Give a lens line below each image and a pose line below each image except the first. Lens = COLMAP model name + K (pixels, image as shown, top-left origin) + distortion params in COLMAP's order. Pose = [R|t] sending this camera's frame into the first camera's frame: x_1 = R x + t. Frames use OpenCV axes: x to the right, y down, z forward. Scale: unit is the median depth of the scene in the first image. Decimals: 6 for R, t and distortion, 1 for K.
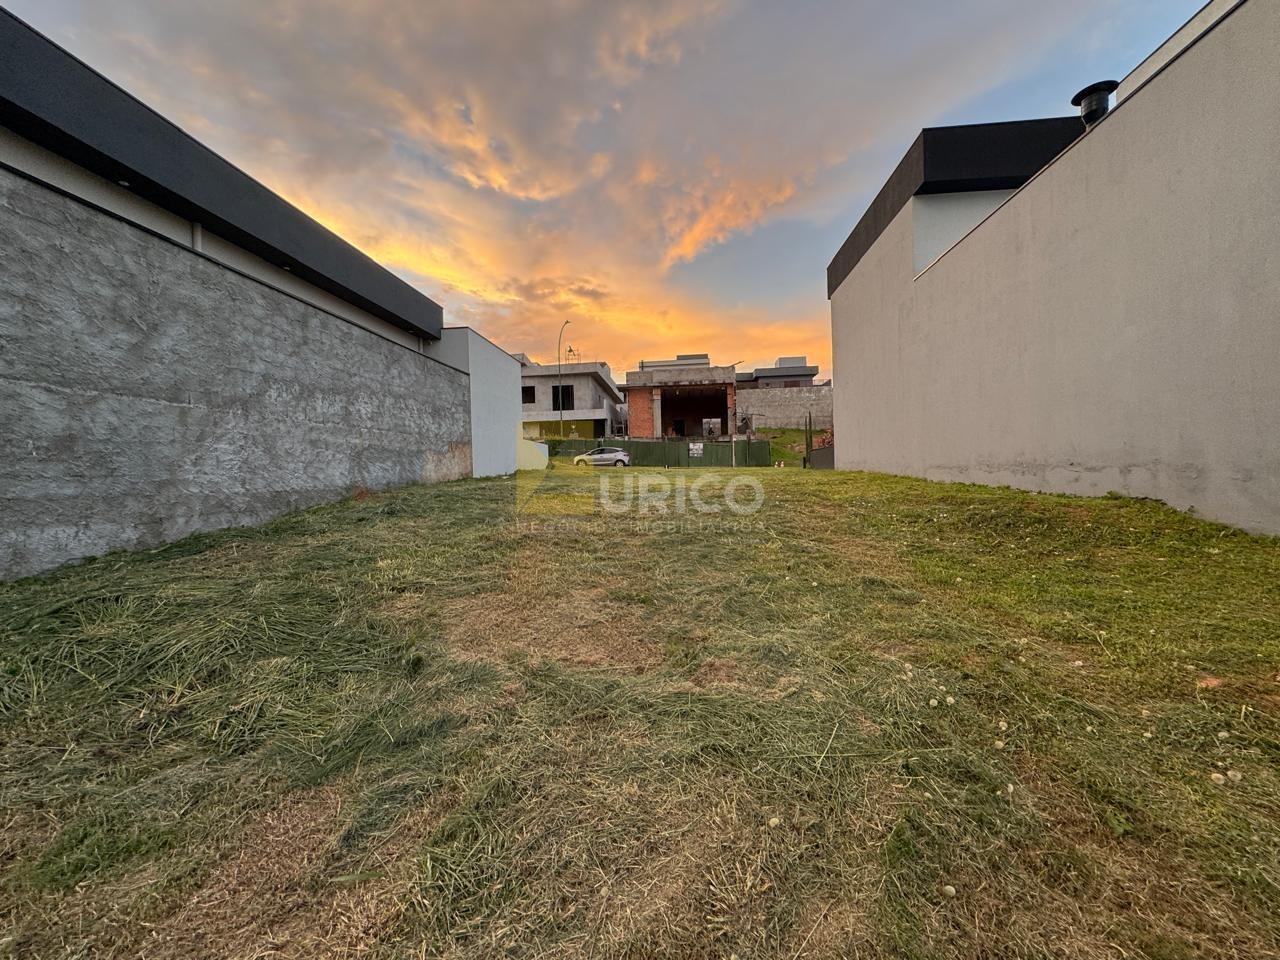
lens RADIAL K [[509.9, 0, 652.6], [0, 509.9, 481.7], [0, 0, 1]] dist [-0.001997, -0.000569]
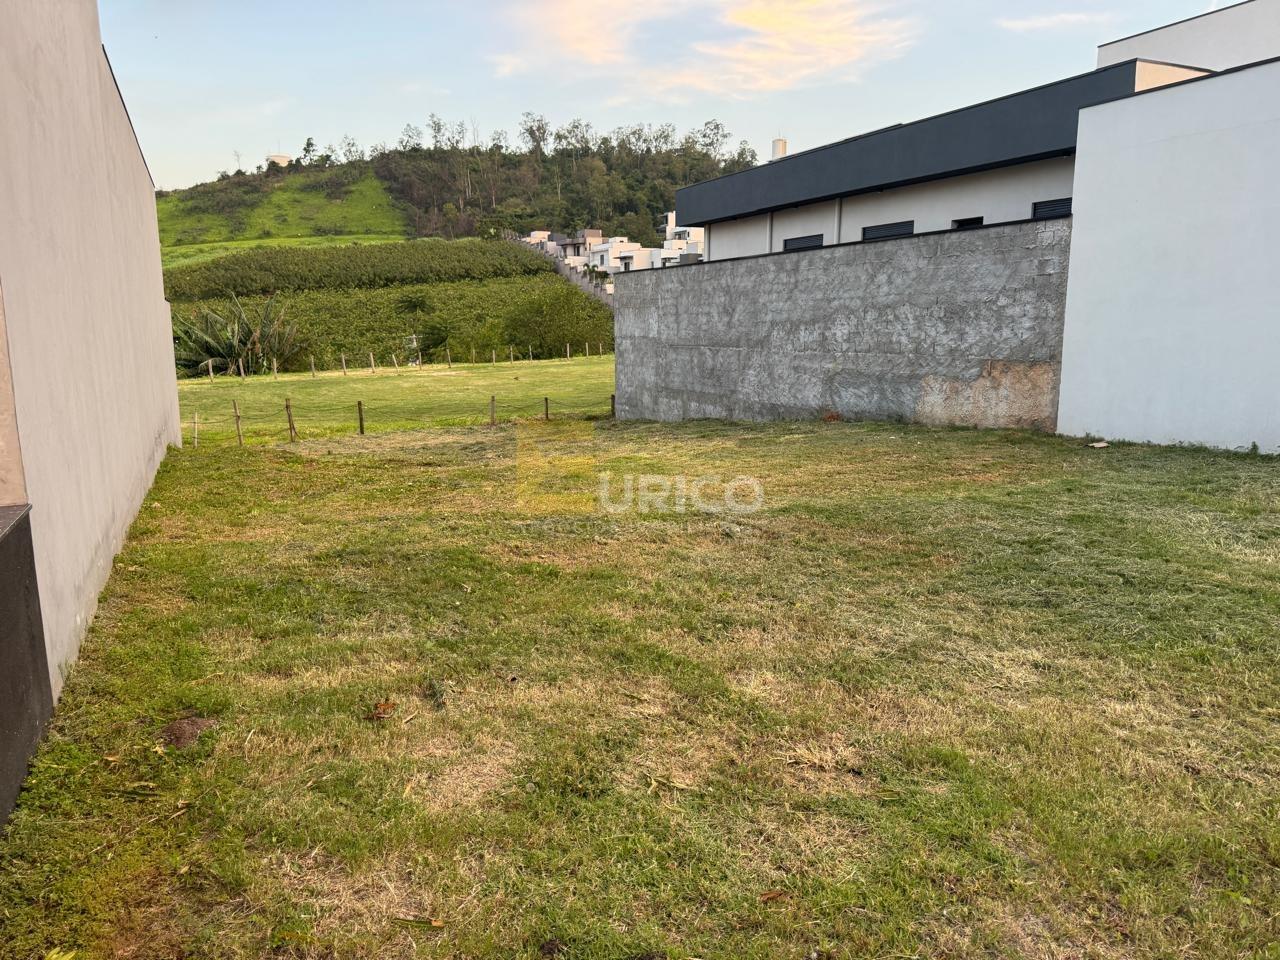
lens RADIAL K [[902.9, 0, 622.6], [0, 902.9, 491.8], [0, 0, 1]] dist [0.049045, -0.066148]
pose [[-0.881303, 0.112281, -0.459019, 0.674250], [0.016879, 0.978222, 0.206875, -0.223234], [0.472251, 0.174571, -0.864005, 2.515663]]
